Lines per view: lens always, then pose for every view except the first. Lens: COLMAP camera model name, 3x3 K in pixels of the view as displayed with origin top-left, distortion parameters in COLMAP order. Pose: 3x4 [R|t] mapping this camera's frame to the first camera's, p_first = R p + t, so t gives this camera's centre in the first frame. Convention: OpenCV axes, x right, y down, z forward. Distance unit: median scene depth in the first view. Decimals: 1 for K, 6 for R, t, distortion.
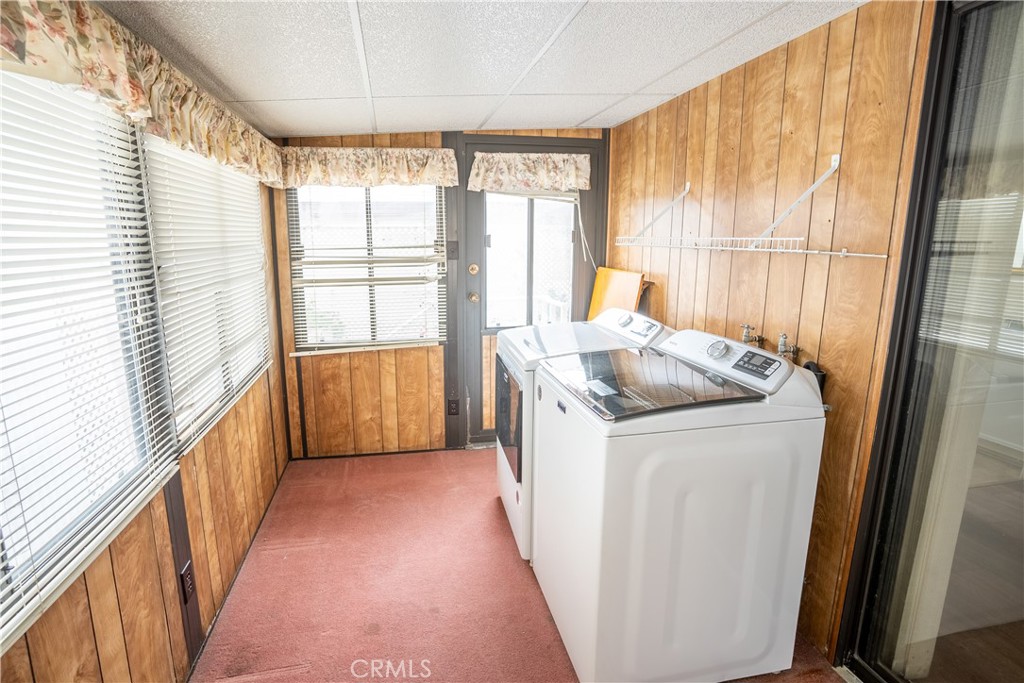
lens RADIAL K [[500.7, 0, 488.6], [0, 500.7, 341.3], [0, 0, 1]] dist [-0.050071, 0.014936]
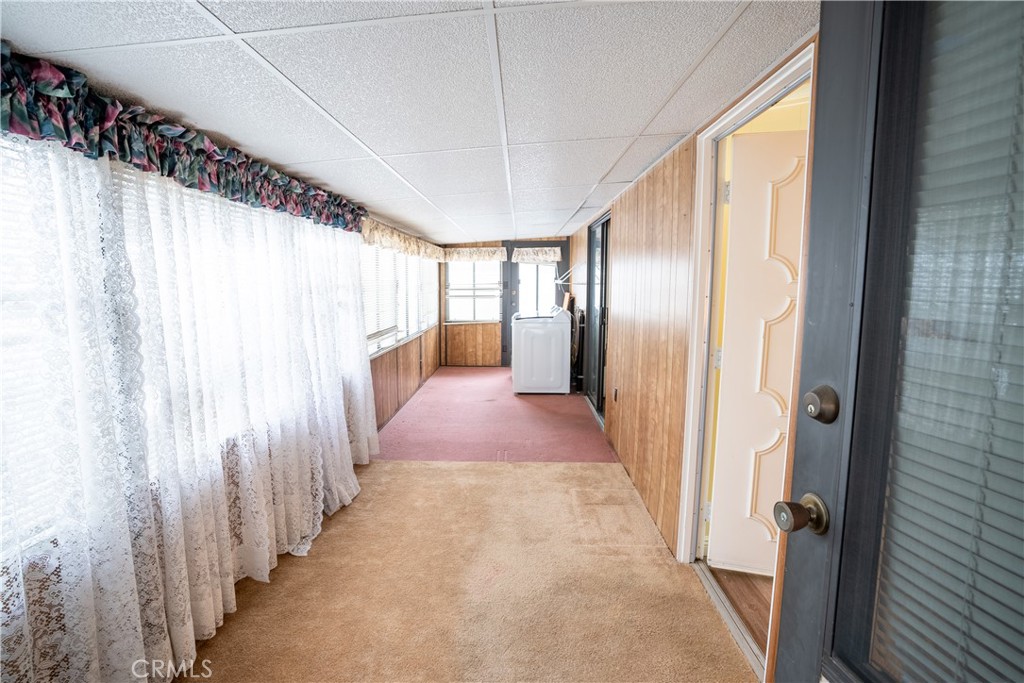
lens RADIAL K [[500.7, 0, 506.5], [0, 500.7, 342.2], [0, 0, 1]] dist [-0.050071, 0.014936]
pose [[0.976613, 0.026267, -0.213396, 0.493710], [-0.042149, 0.996641, -0.070219, 0.292756], [0.210834, 0.077571, 0.974439, -1.493638]]
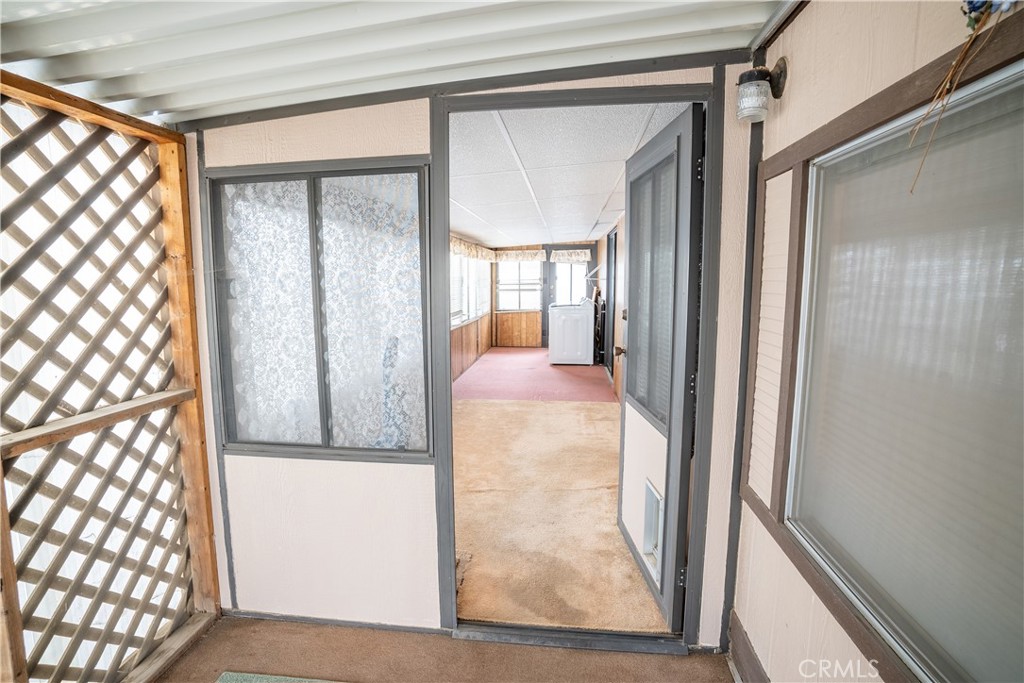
lens RADIAL K [[500.7, 0, 511.3], [0, 500.7, 337.8], [0, 0, 1]] dist [-0.050071, 0.014936]
pose [[0.955446, 0.030165, -0.293621, 0.666456], [-0.052498, 0.996270, -0.068479, 0.406103], [0.290460, 0.080843, 0.953466, -2.051783]]
